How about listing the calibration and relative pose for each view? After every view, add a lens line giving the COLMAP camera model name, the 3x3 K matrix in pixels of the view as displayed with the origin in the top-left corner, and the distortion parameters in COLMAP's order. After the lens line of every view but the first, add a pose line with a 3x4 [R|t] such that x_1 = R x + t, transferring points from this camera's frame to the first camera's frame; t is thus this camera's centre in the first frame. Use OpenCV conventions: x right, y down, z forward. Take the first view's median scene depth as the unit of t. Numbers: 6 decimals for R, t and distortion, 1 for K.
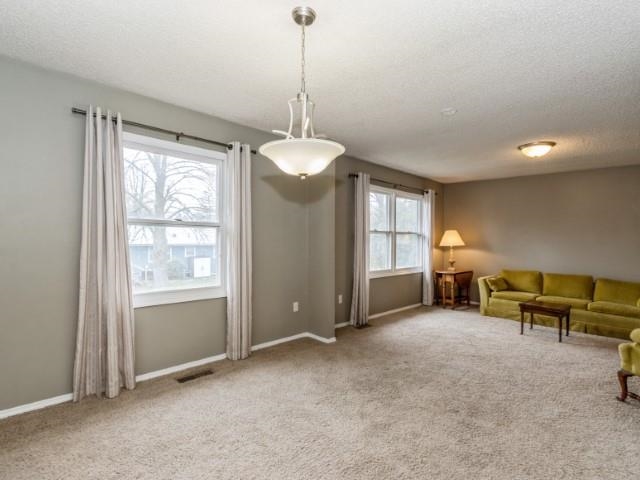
lens RADIAL K [[321.4, 0, 319.8], [0, 321.4, 232.2], [0, 0, 1]] dist [0.001146, 0.000195]
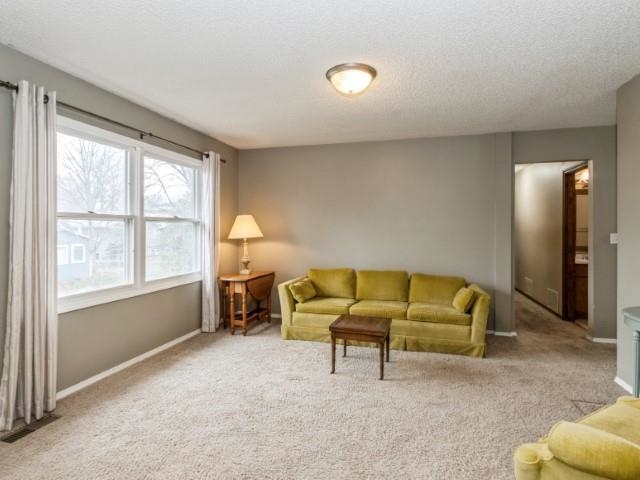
lens RADIAL K [[347.2, 0, 318.8], [0, 347.2, 235.7], [0, 0, 1]] dist [0.000975, 0.000333]
pose [[0.867045, -0.026289, 0.497536, 0.202107], [0.007385, 0.999175, 0.039924, 0.010105], [-0.498176, -0.030941, 0.866524, 0.320889]]
